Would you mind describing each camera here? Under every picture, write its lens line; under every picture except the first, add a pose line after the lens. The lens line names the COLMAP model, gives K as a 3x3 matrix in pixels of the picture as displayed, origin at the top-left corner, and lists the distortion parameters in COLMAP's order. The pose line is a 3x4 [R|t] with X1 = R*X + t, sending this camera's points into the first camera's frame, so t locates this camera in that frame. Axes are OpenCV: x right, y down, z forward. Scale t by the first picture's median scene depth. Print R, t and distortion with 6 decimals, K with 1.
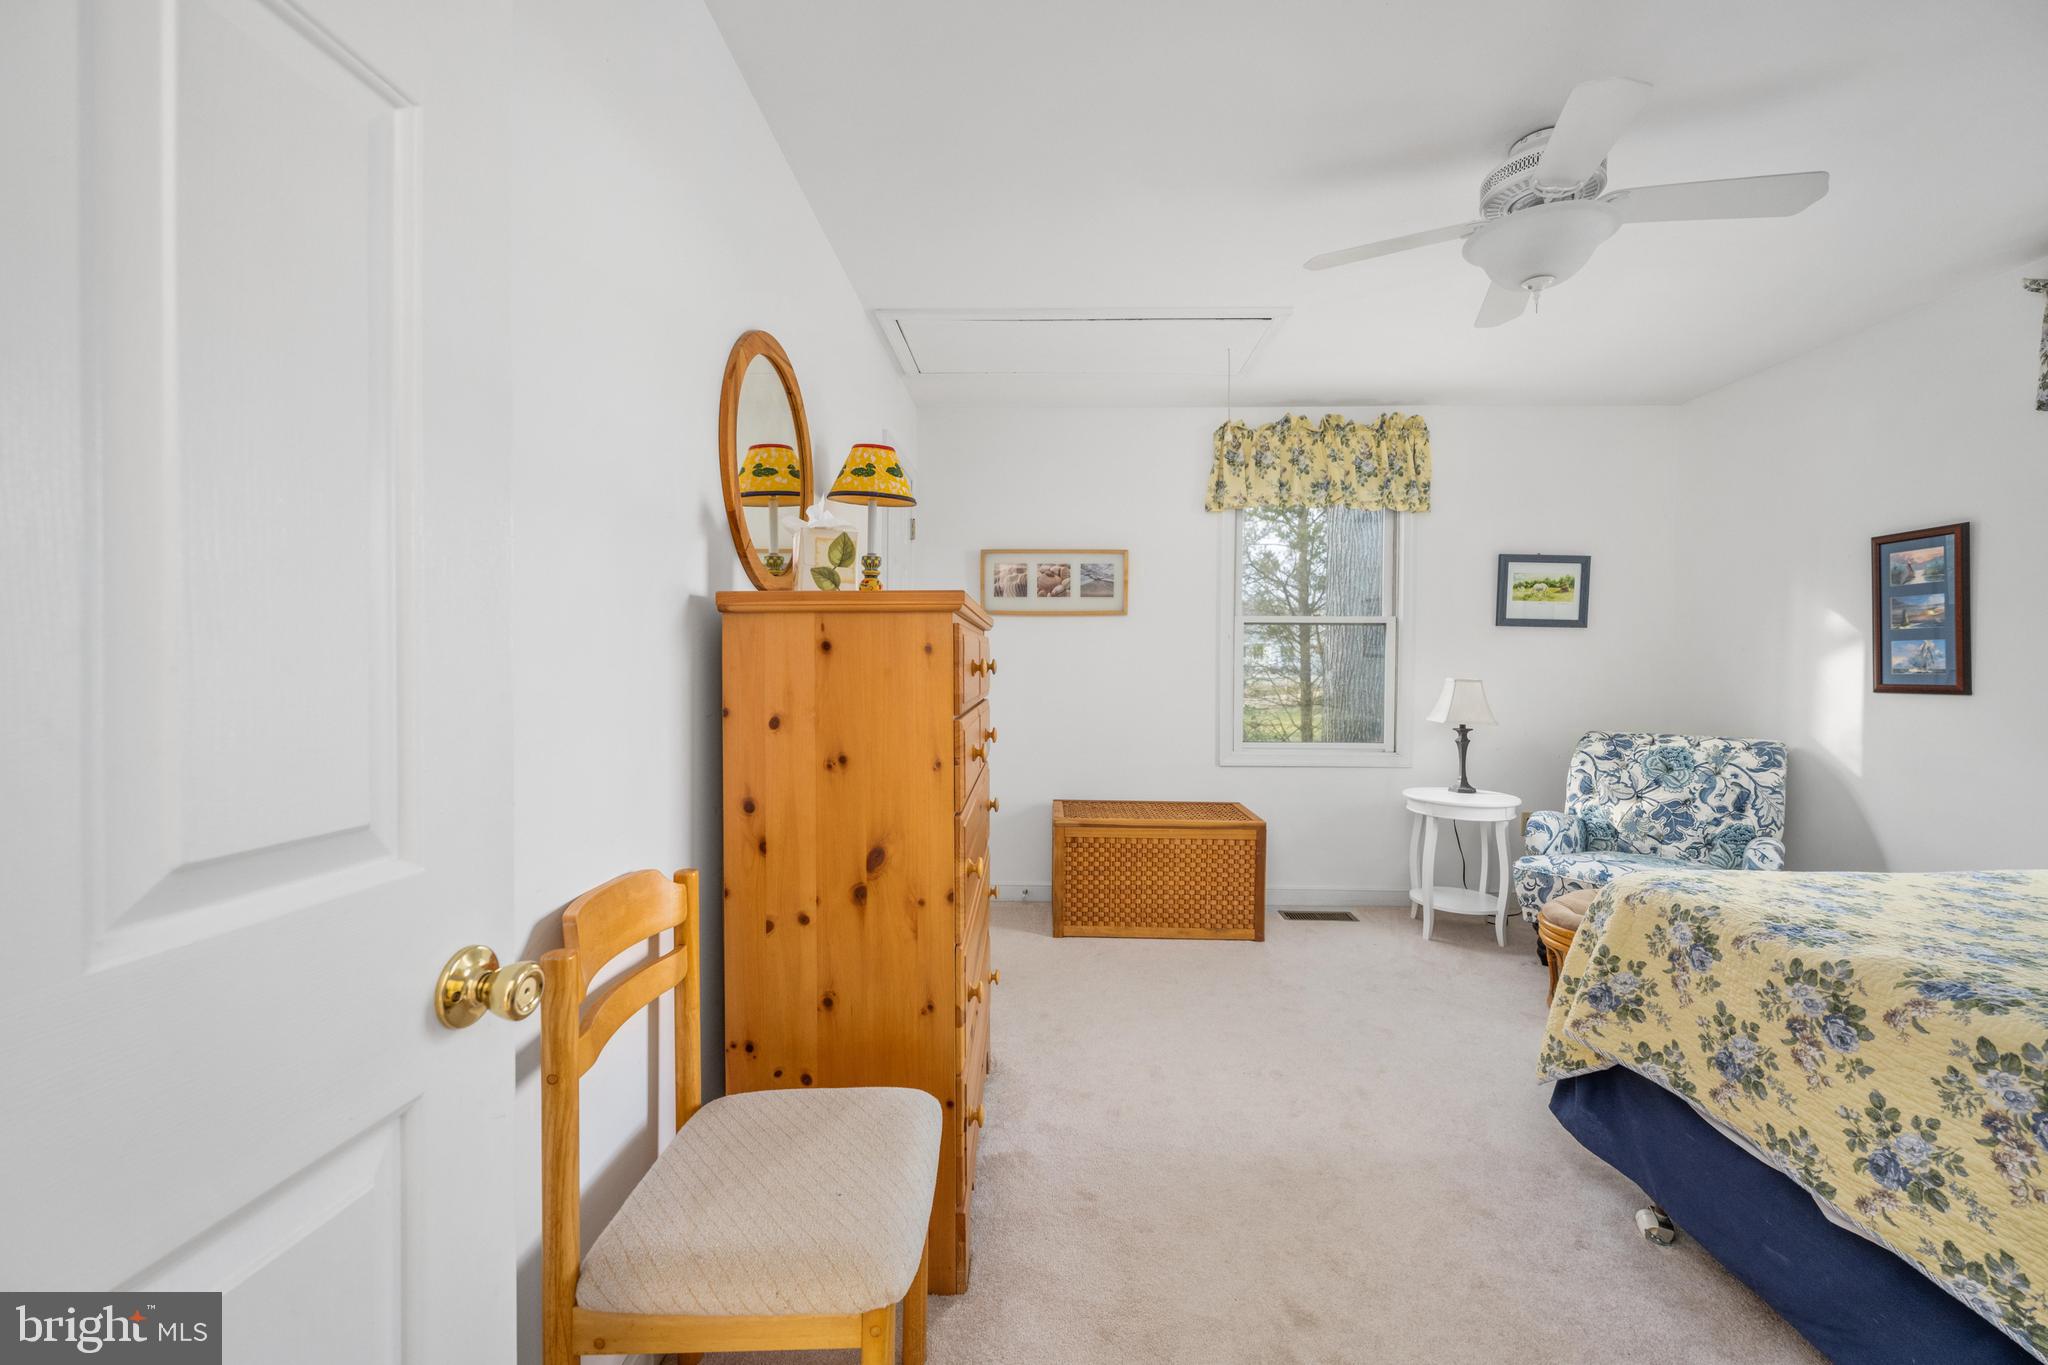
lens RADIAL K [[824.2, 0, 1023.4], [0, 824.2, 680.3], [0, 0, 1]] dist [-0.000305, -0.000369]
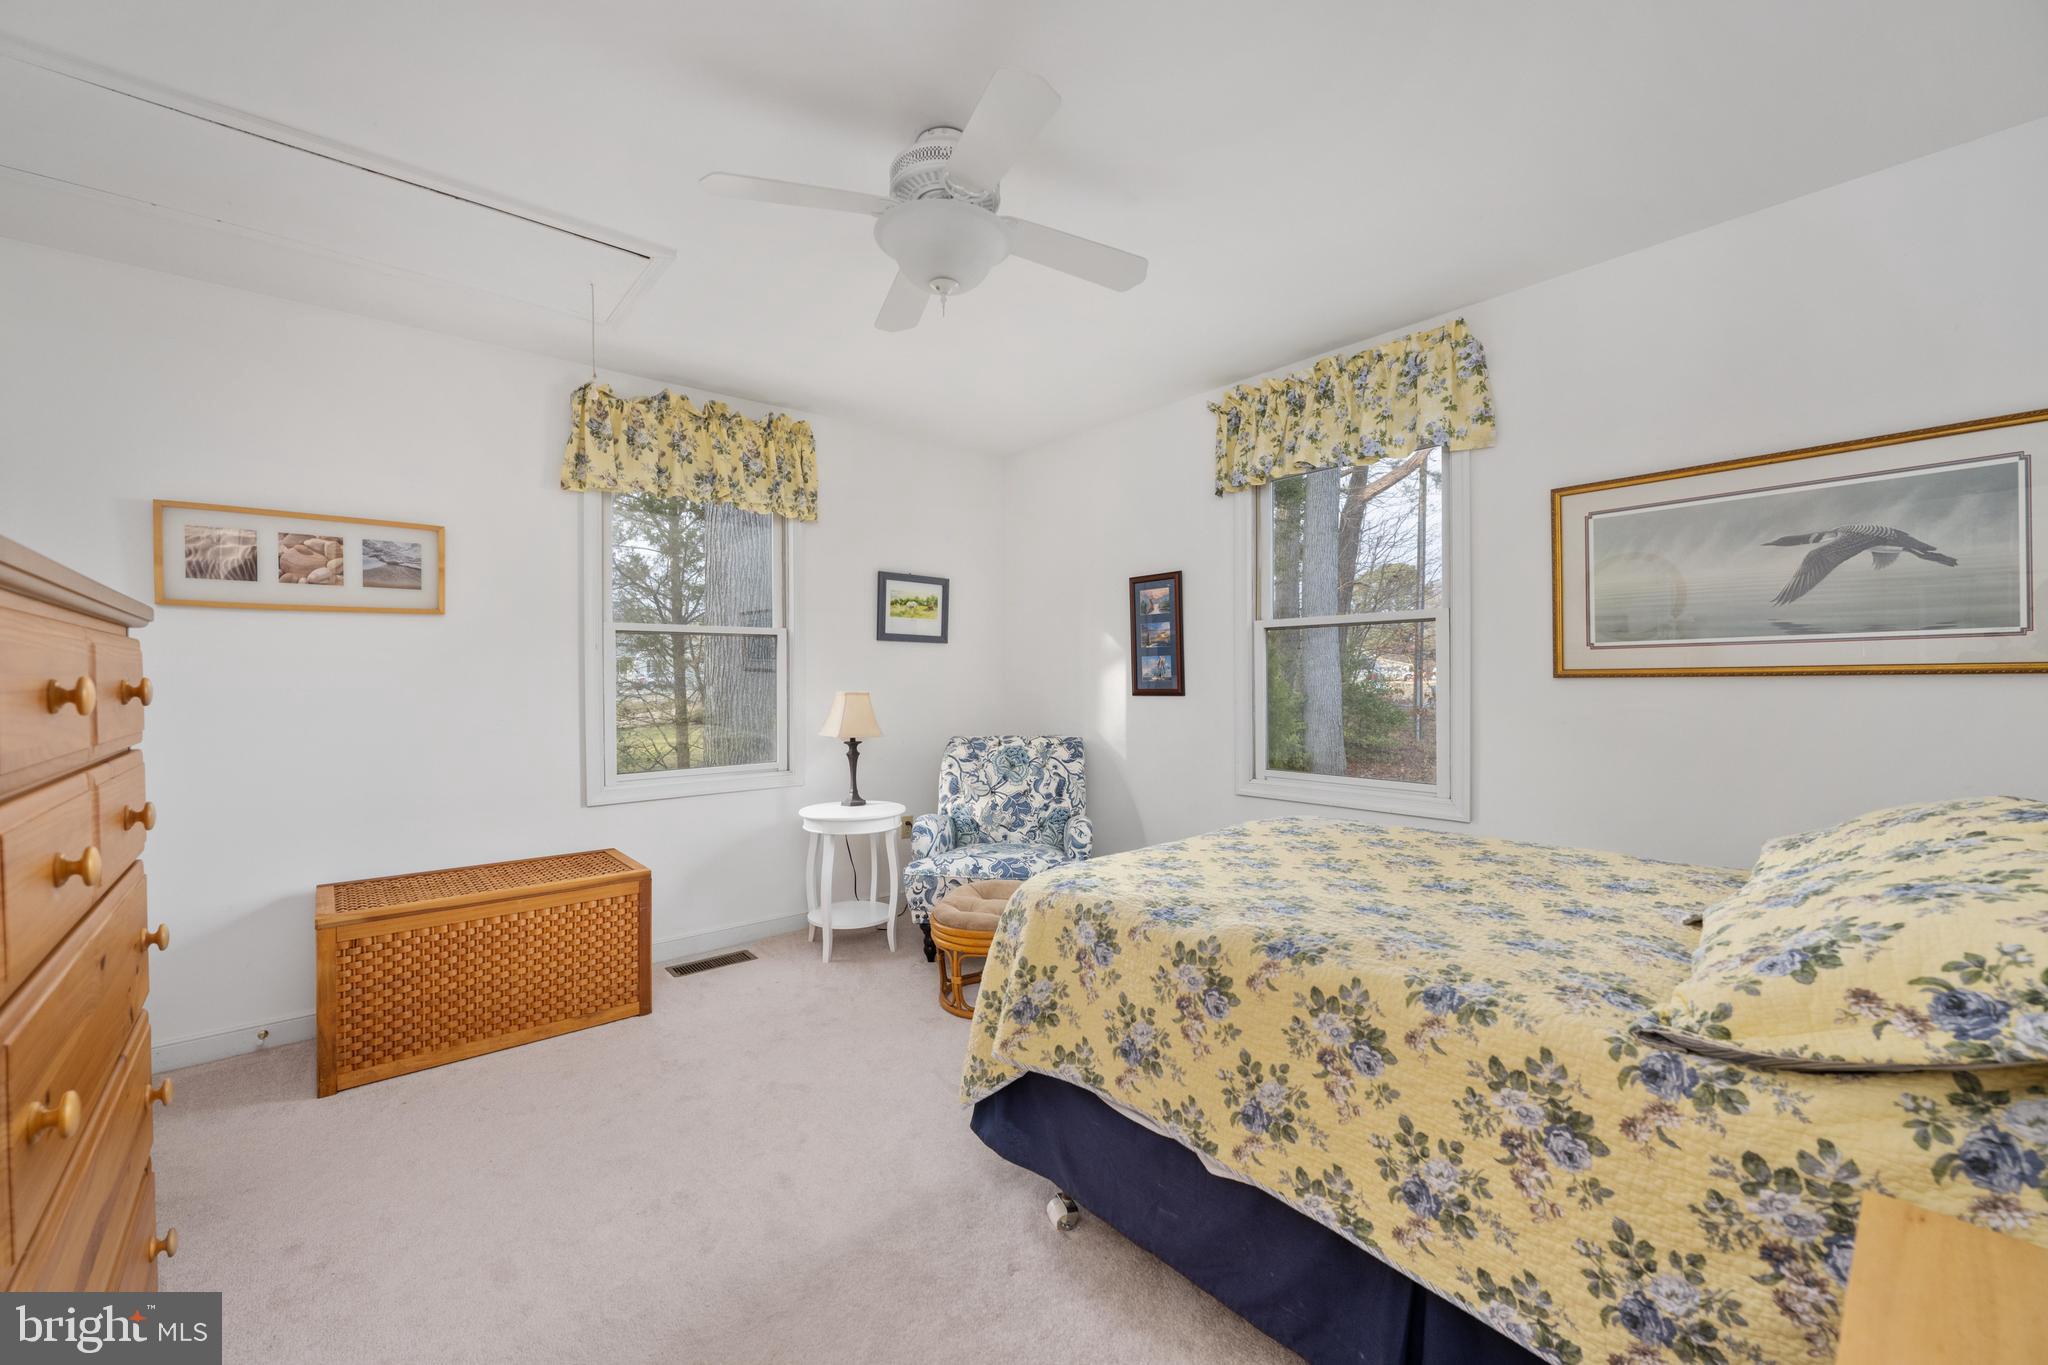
lens RADIAL K [[824.2, 0, 1023.4], [0, 824.2, 680.3], [0, 0, 1]] dist [-0.000305, -0.000369]
pose [[0.744051, -0.013240, 0.667992, 0.020656], [0.024896, 0.999659, -0.007916, -0.003230], [-0.667659, 0.022520, 0.744126, 0.125392]]
